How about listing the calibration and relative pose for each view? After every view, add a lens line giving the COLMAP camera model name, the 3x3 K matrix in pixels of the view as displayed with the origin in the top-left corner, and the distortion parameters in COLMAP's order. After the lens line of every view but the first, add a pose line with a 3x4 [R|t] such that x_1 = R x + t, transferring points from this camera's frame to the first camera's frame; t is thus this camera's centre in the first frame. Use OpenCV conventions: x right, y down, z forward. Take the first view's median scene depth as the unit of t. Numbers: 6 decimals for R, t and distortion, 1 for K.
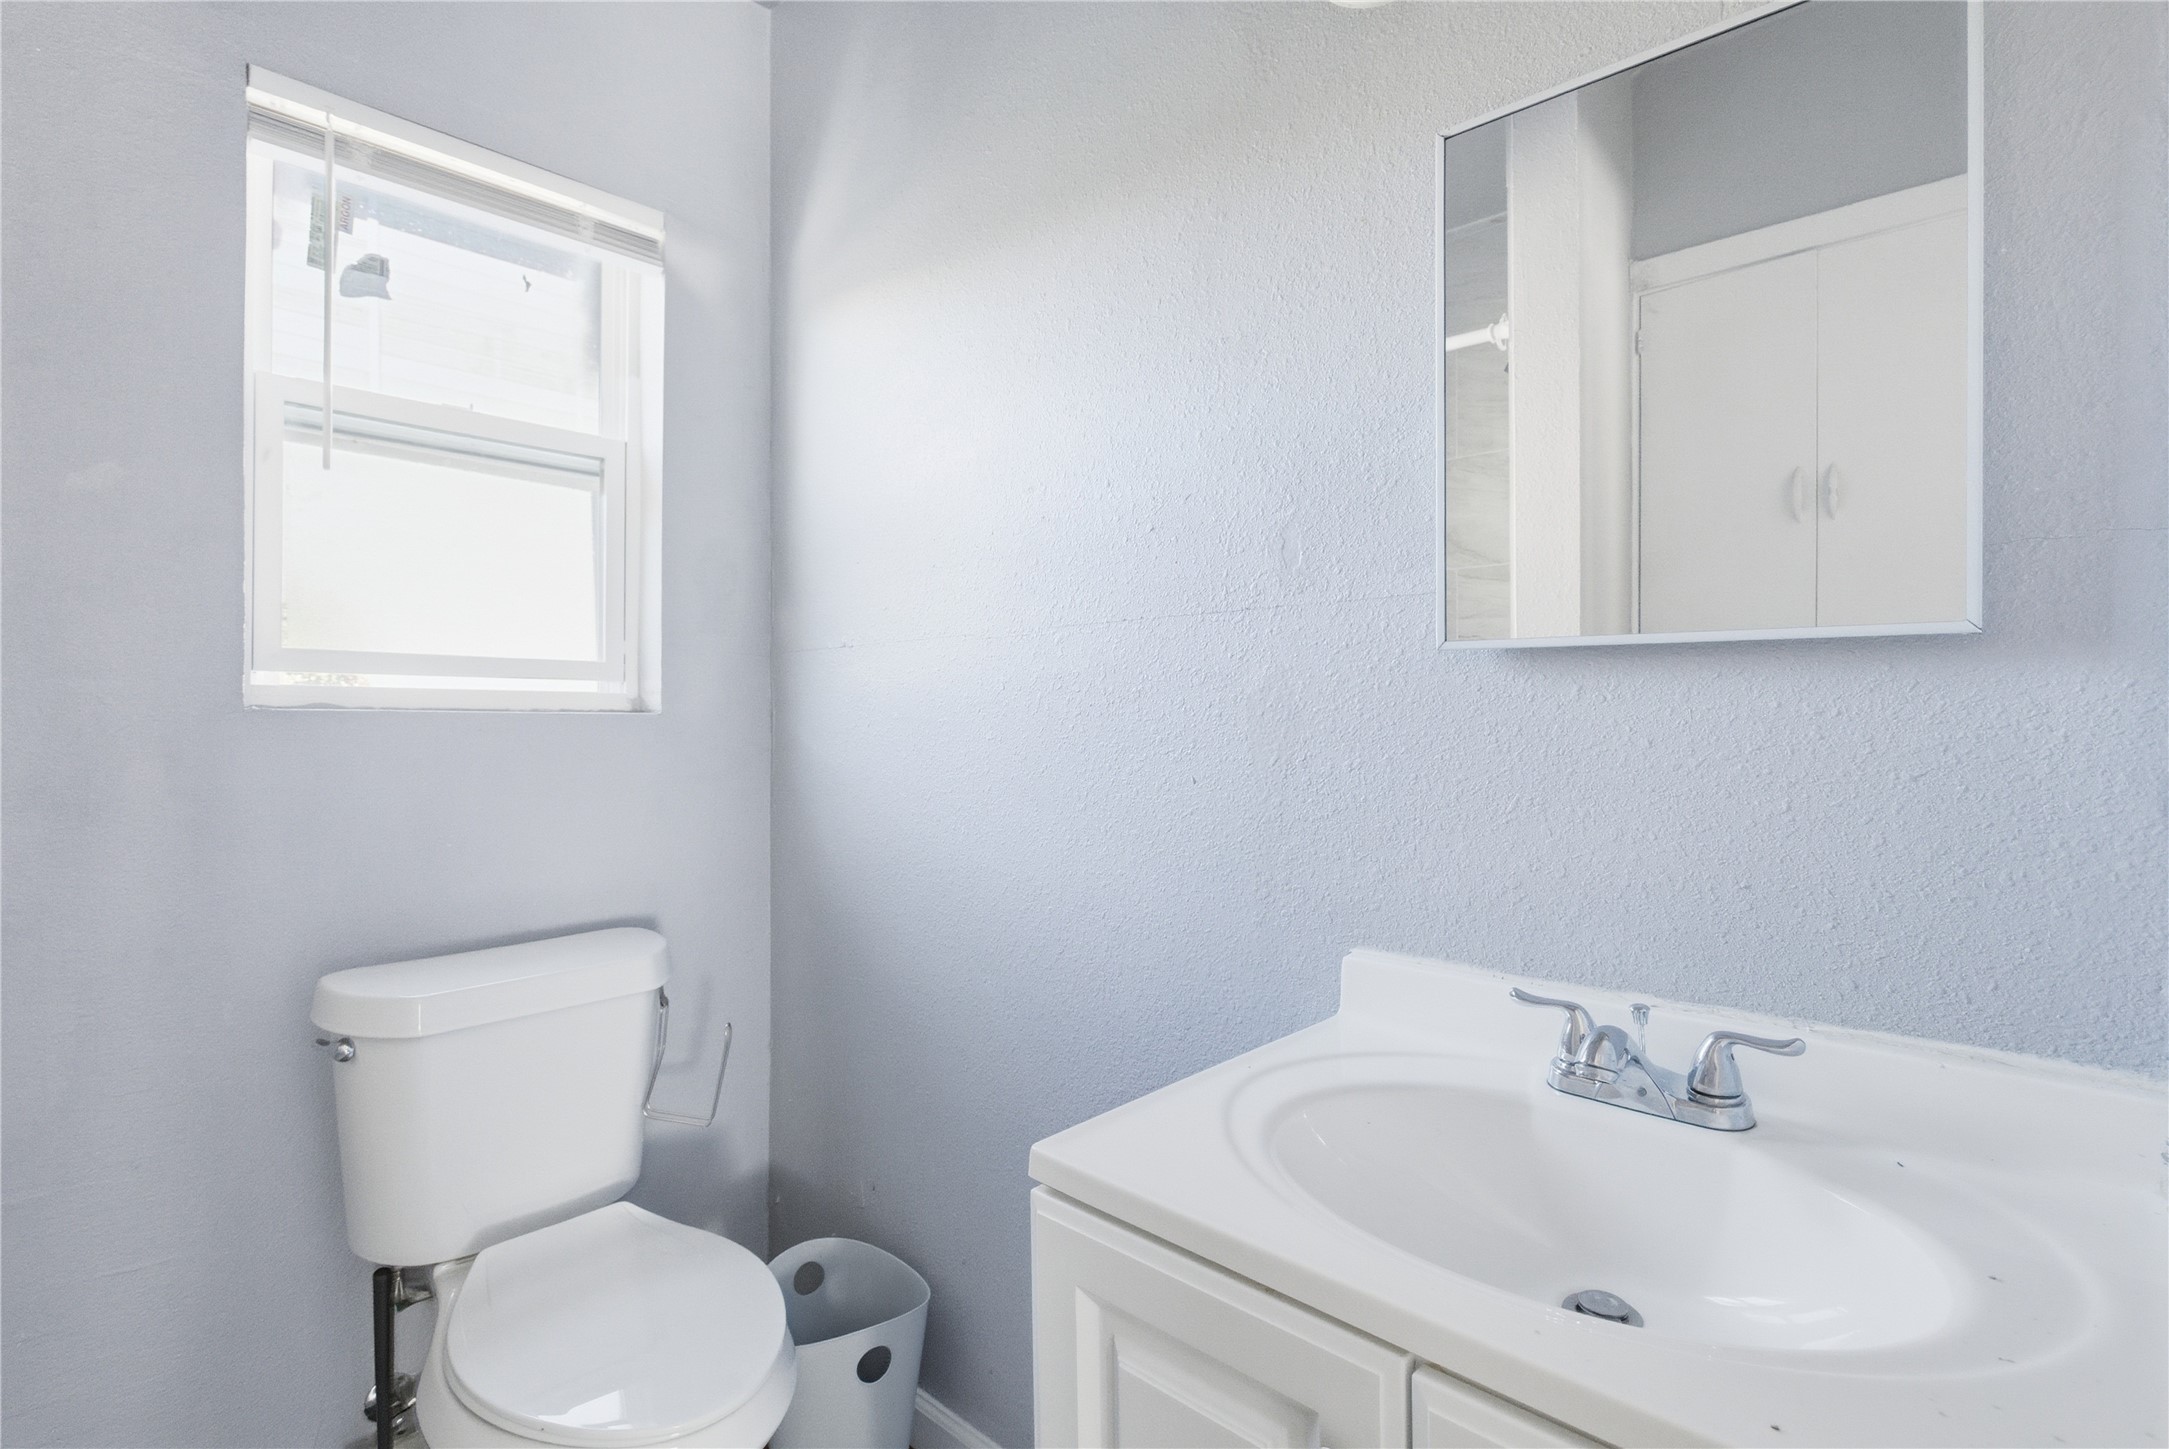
lens RADIAL K [[1012.6, 0, 1078.9], [0, 1012.6, 709.2], [0, 0, 1]] dist [0.001134, 0.000299]
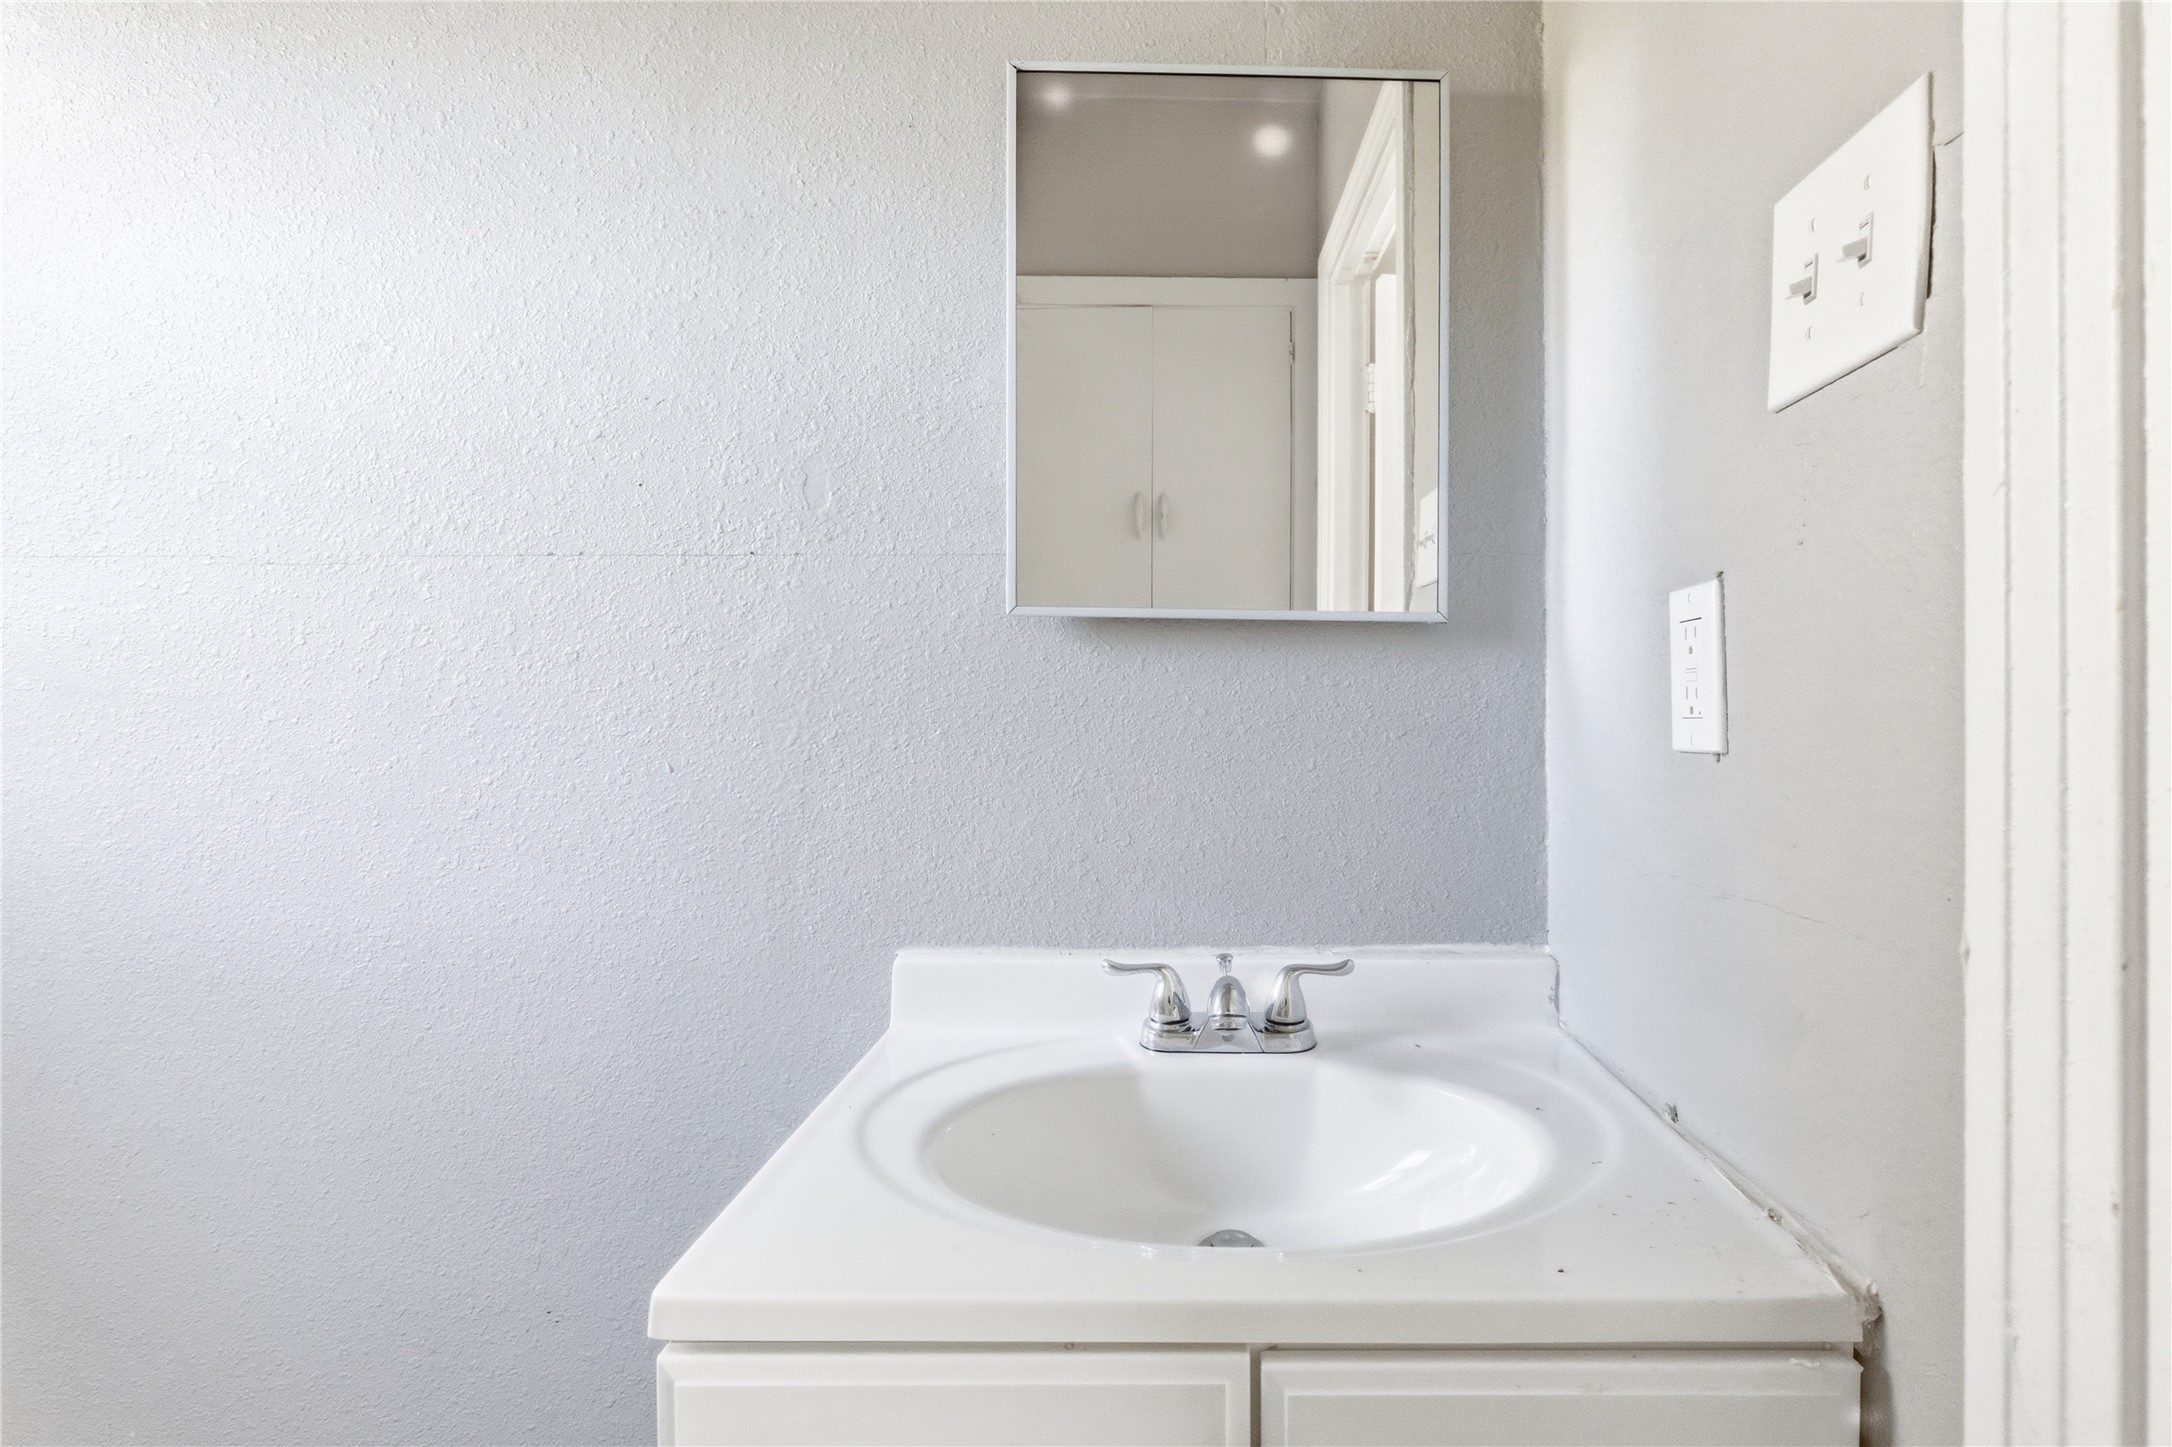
lens RADIAL K [[1064.2, 0, 1086.0], [0, 1064.2, 723.5], [0, 0, 1]] dist [0.000396, 0.000038]
pose [[0.728335, 0.004467, 0.685207, -0.283566], [-0.008420, 0.999962, 0.002432, 0.041162], [-0.685170, -0.007541, 0.728345, 0.250003]]
